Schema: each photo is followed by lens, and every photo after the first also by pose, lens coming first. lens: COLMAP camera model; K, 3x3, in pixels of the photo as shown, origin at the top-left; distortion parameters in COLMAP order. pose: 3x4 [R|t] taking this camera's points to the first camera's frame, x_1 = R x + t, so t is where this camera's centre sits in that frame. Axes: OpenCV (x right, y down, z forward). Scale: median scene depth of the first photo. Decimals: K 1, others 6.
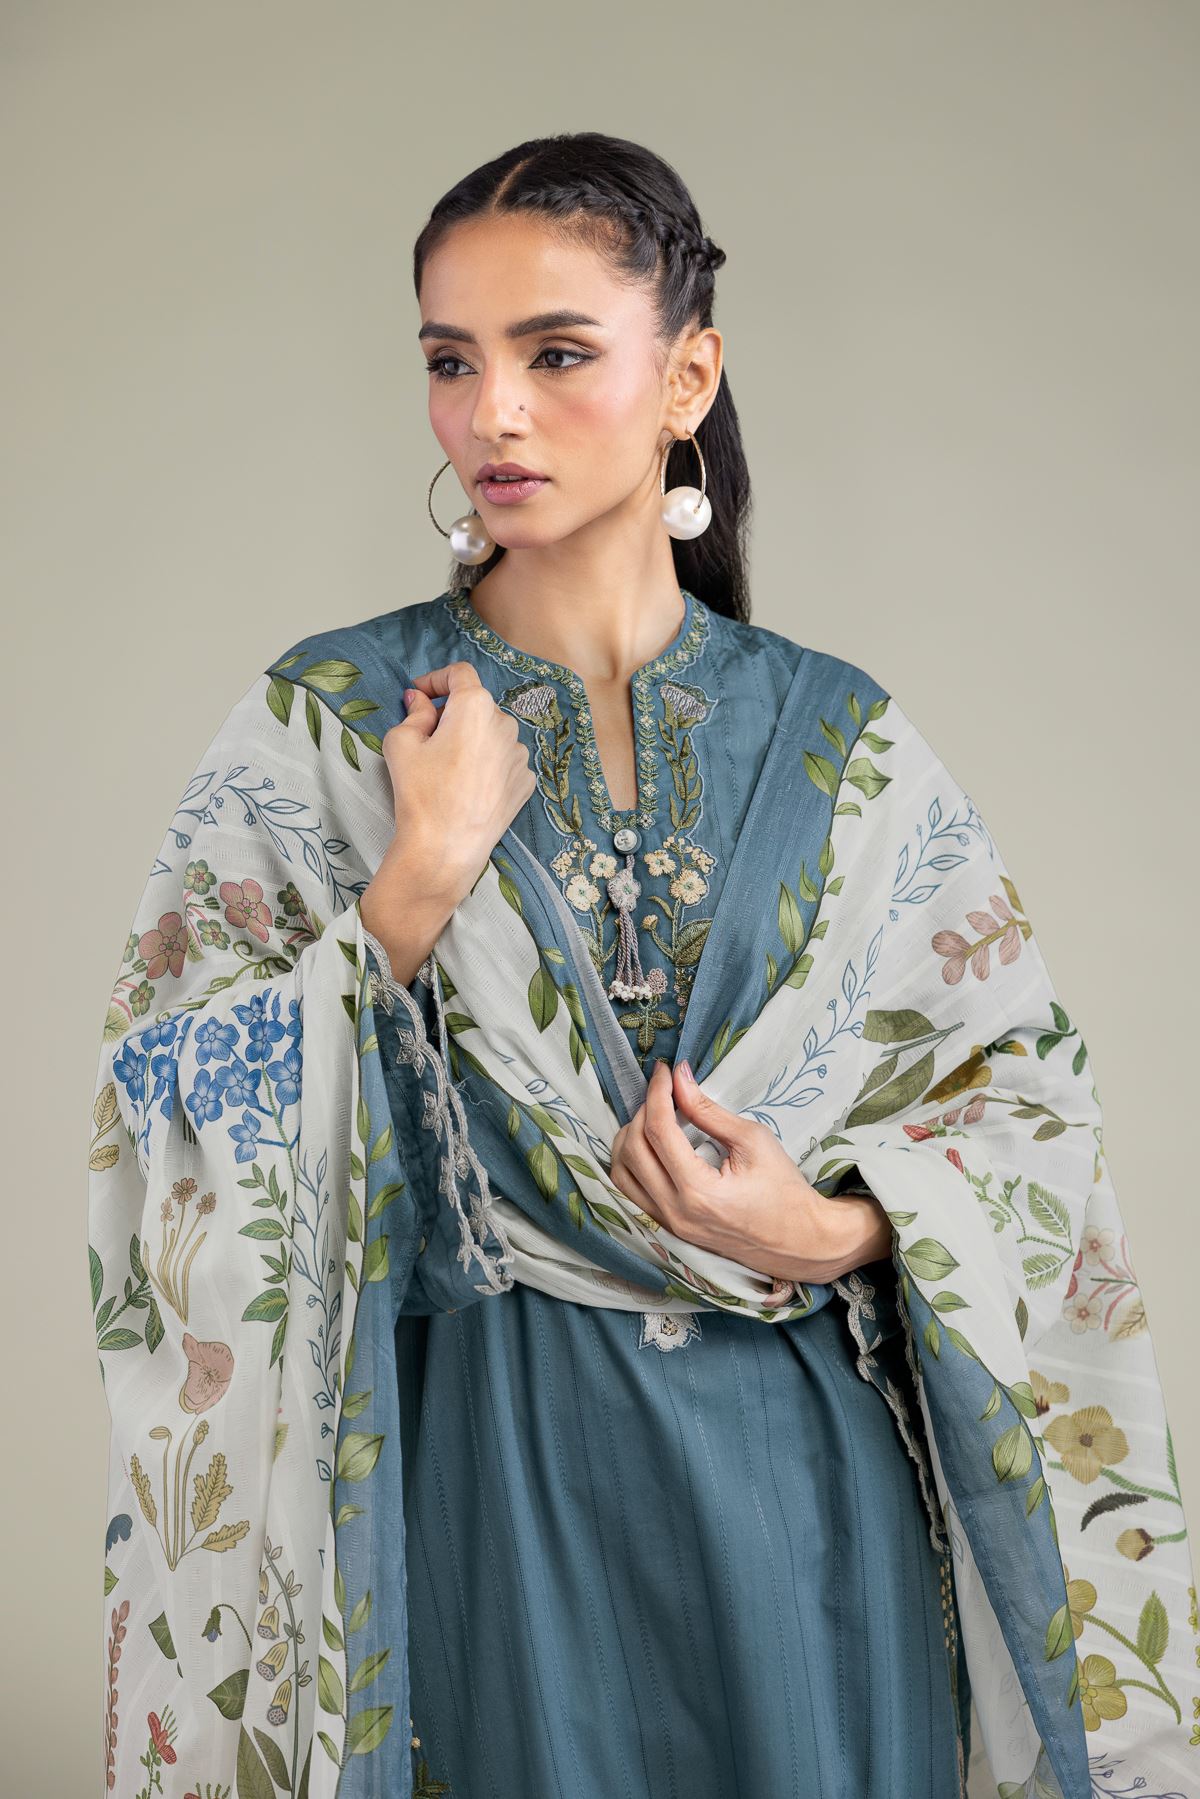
lens RADIAL K [[3565.4, 0, 600.0], [0, 3565.4, 899.5], [0, 0, 1]] dist [-0.010097, -0.038228]
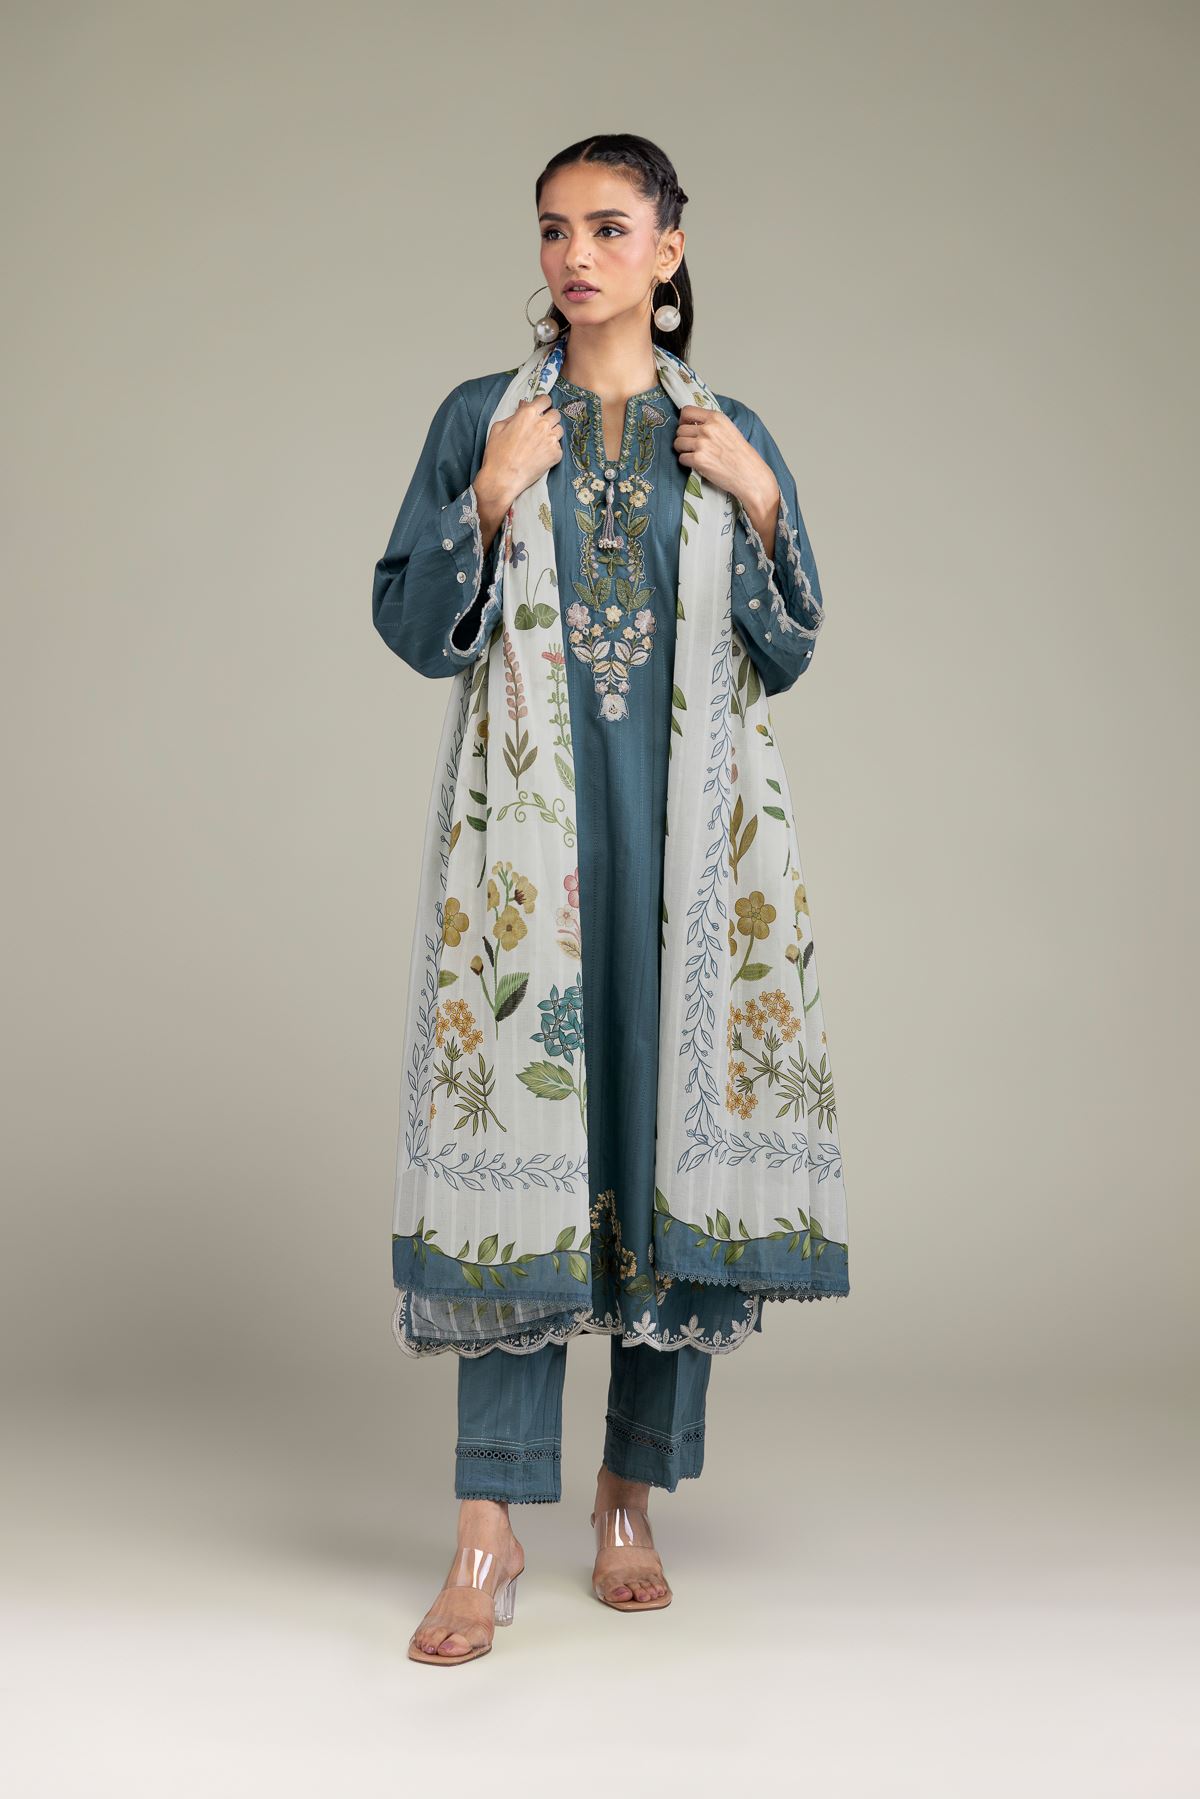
lens RADIAL K [[3565.4, 0, 600.0], [0, 3565.4, 899.5], [0, 0, 1]] dist [-0.010097, -0.038228]
pose [[0.995945, 0.083587, -0.033259, 0.085323], [-0.080274, 0.992624, 0.090844, 0.038970], [0.040607, -0.087806, 0.995310, -1.066359]]
